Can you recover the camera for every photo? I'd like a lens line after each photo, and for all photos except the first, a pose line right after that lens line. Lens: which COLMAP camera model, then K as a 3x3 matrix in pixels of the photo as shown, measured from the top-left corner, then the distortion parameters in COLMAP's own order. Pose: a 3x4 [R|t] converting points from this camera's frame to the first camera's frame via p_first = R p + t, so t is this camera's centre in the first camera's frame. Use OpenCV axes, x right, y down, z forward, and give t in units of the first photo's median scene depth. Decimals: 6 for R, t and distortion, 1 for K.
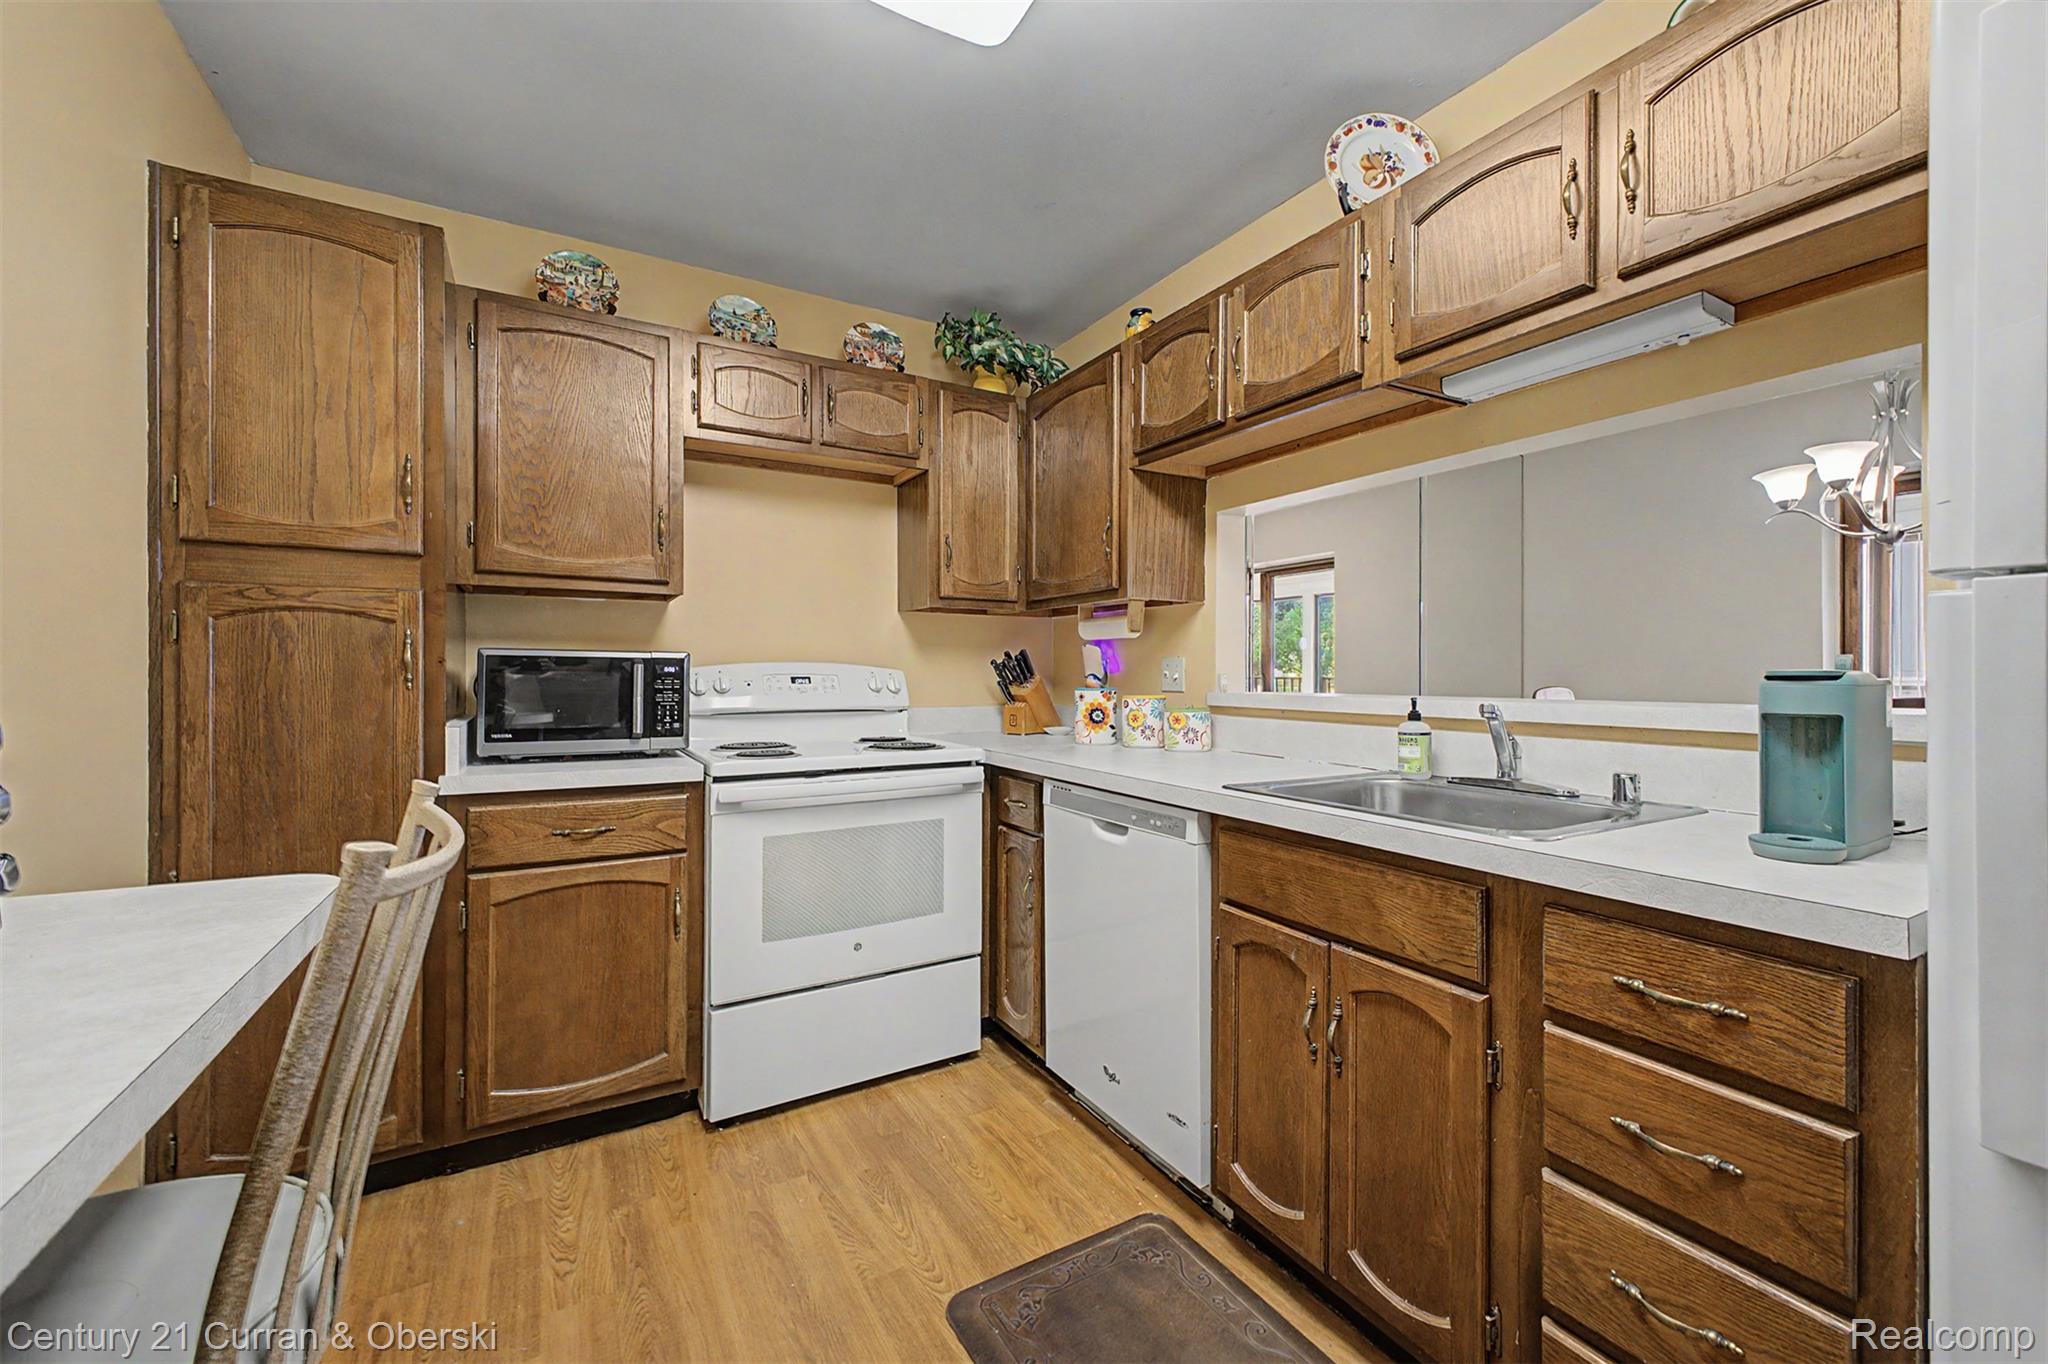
lens RADIAL K [[809.5, 0, 1024.7], [0, 809.5, 671.0], [0, 0, 1]] dist [0.013953, -0.002455]
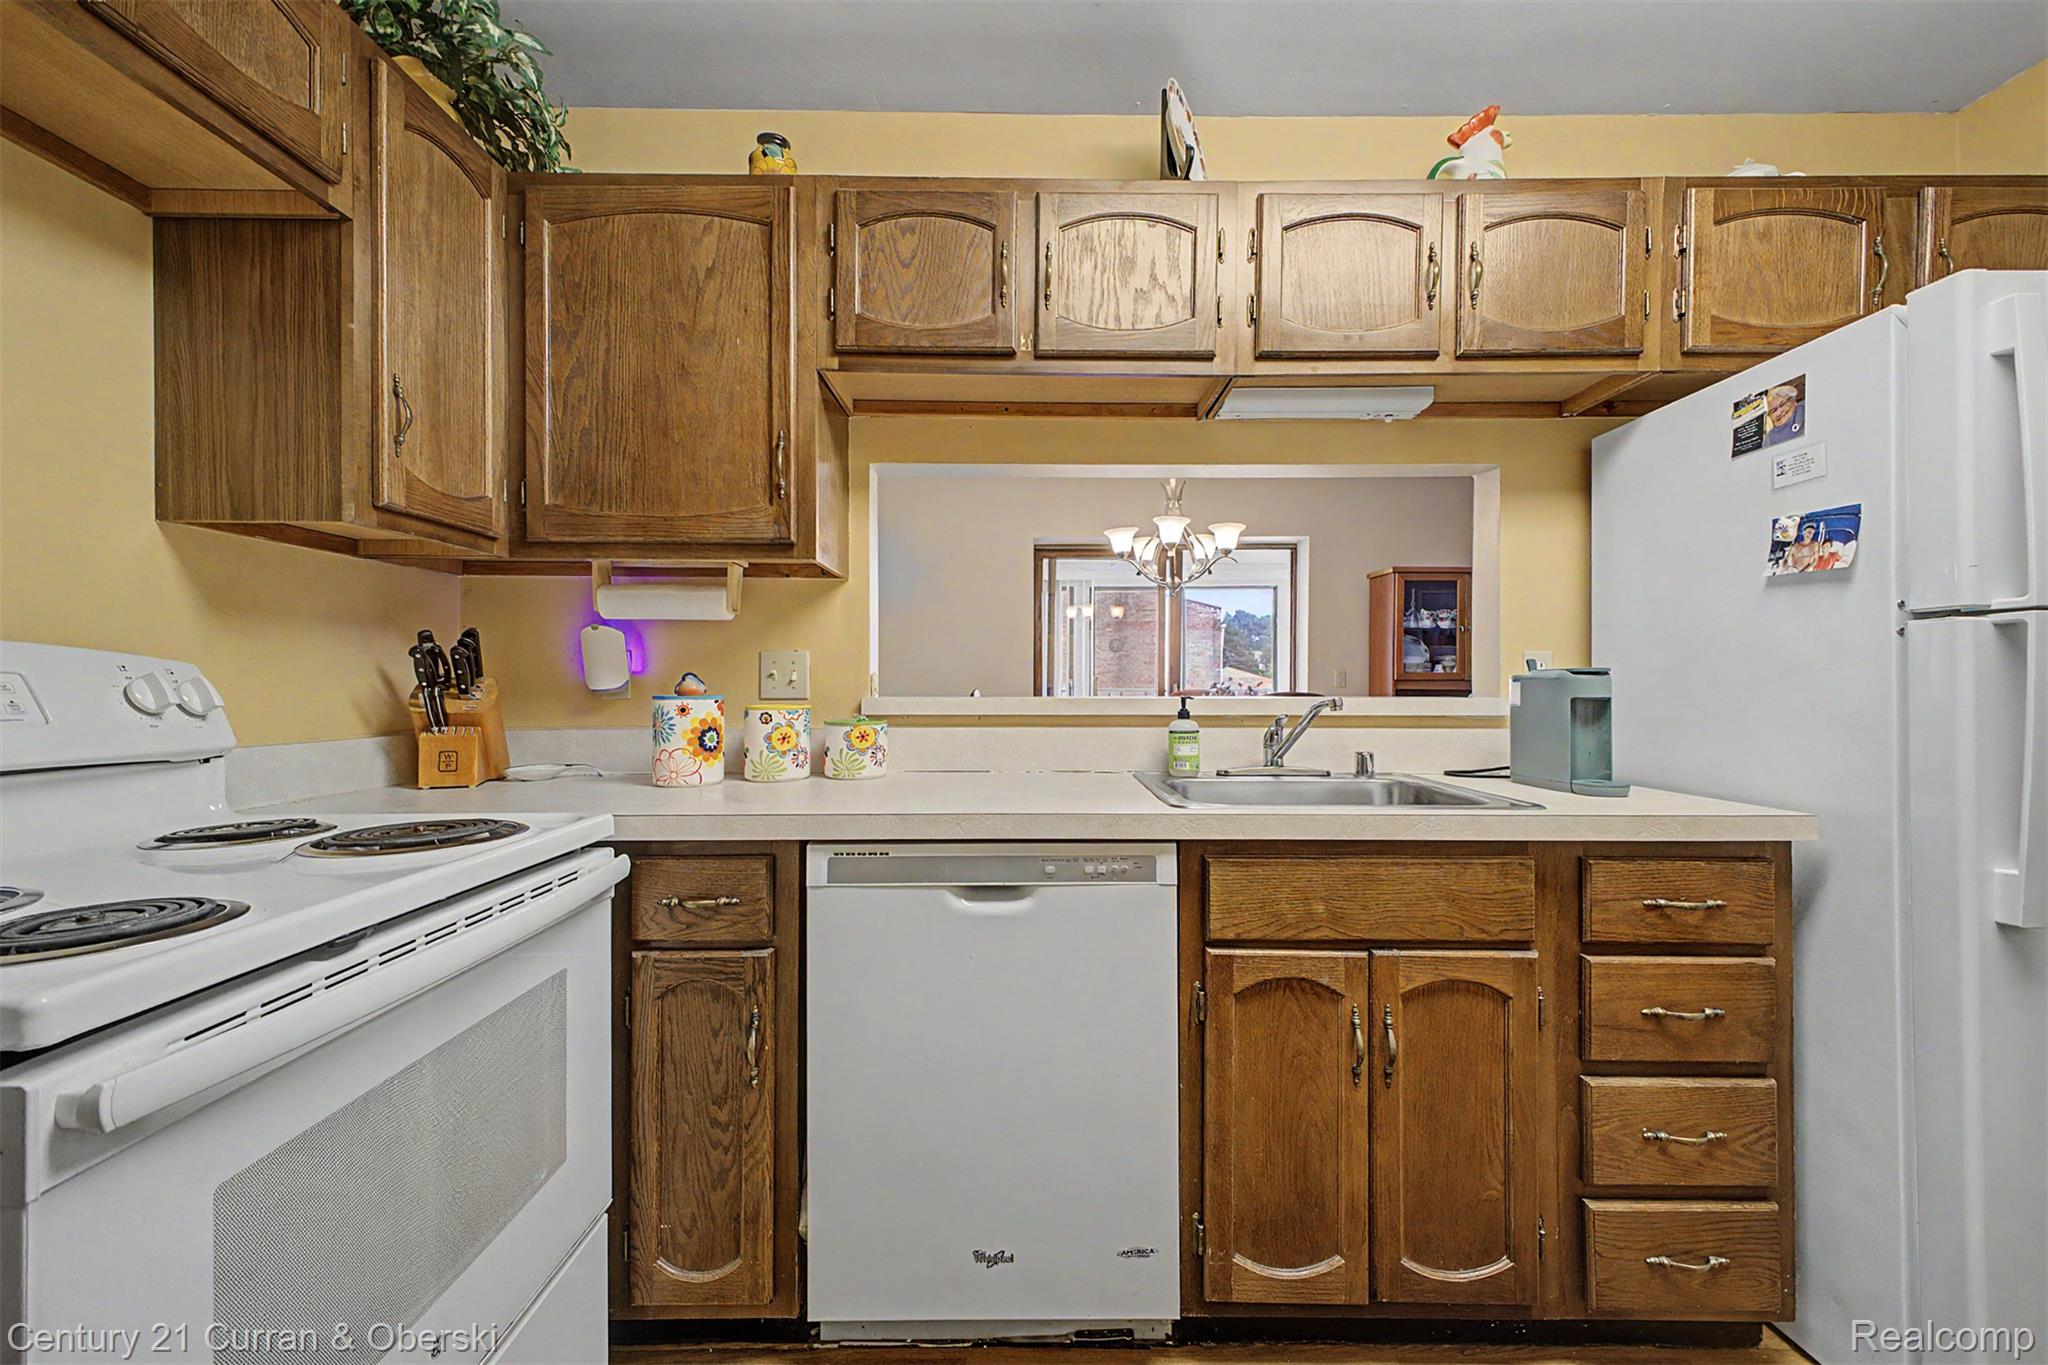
lens RADIAL K [[809.5, 0, 1065.6], [0, 809.5, 688.3], [0, 0, 1]] dist [0.013953, -0.002455]
pose [[0.504086, -0.005177, 0.863638, -0.411967], [-0.000166, 0.999981, 0.006092, 0.014985], [-0.863653, -0.003214, 0.504076, 0.553544]]
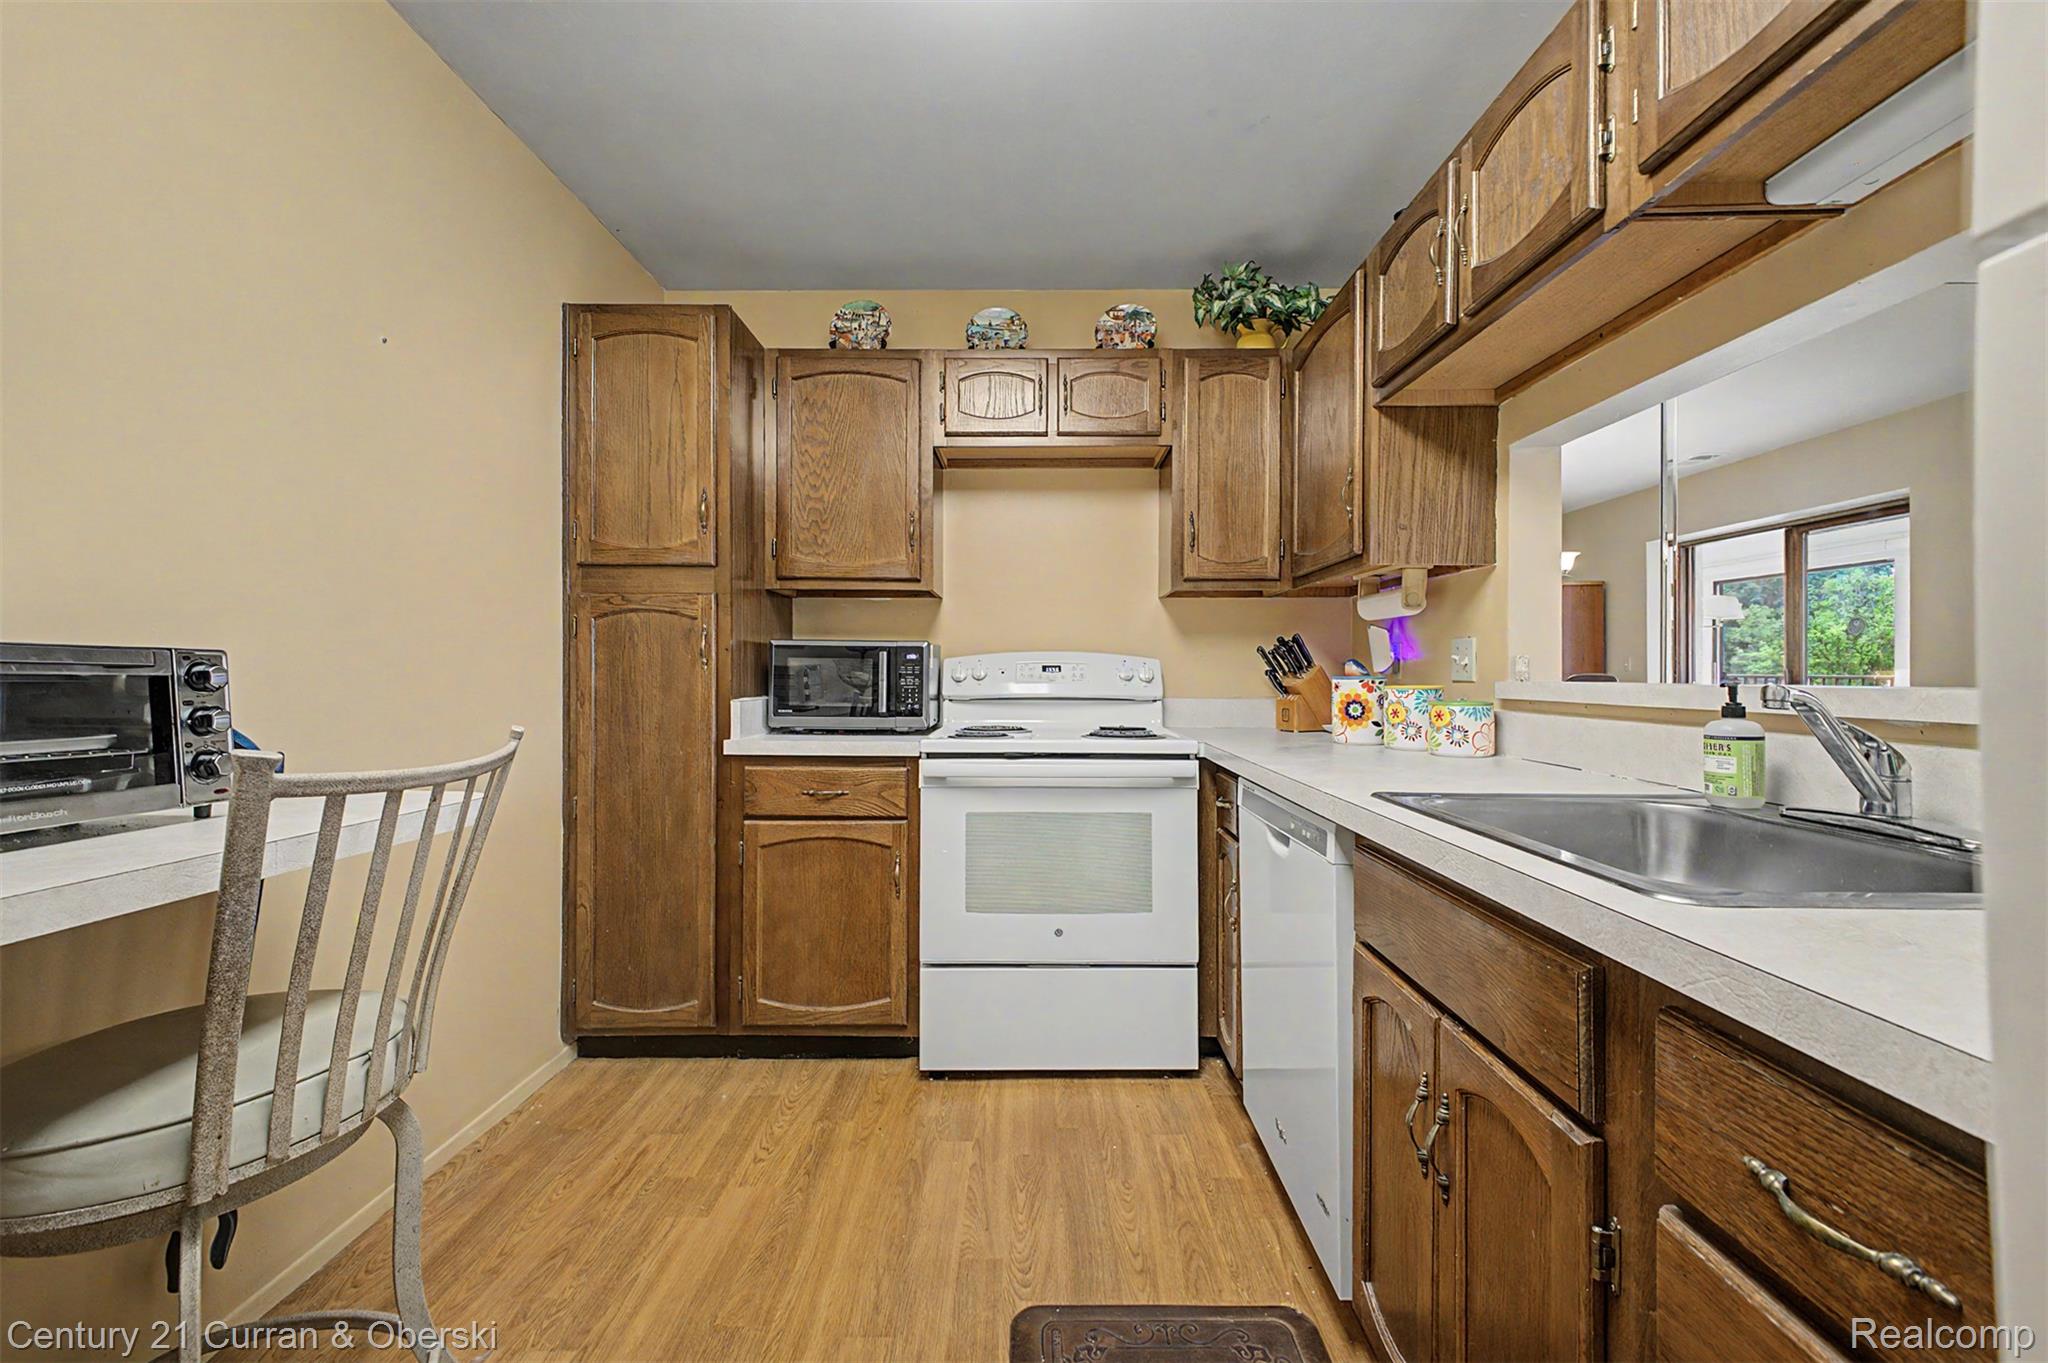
lens RADIAL K [[809.5, 0, 1038.1], [0, 809.5, 672.5], [0, 0, 1]] dist [0.013953, -0.002455]
pose [[0.865667, -0.000006, -0.500621, 0.289463], [0.000078, 1.000000, 0.000122, 0.021715], [0.500621, -0.000145, 0.865667, 0.135387]]
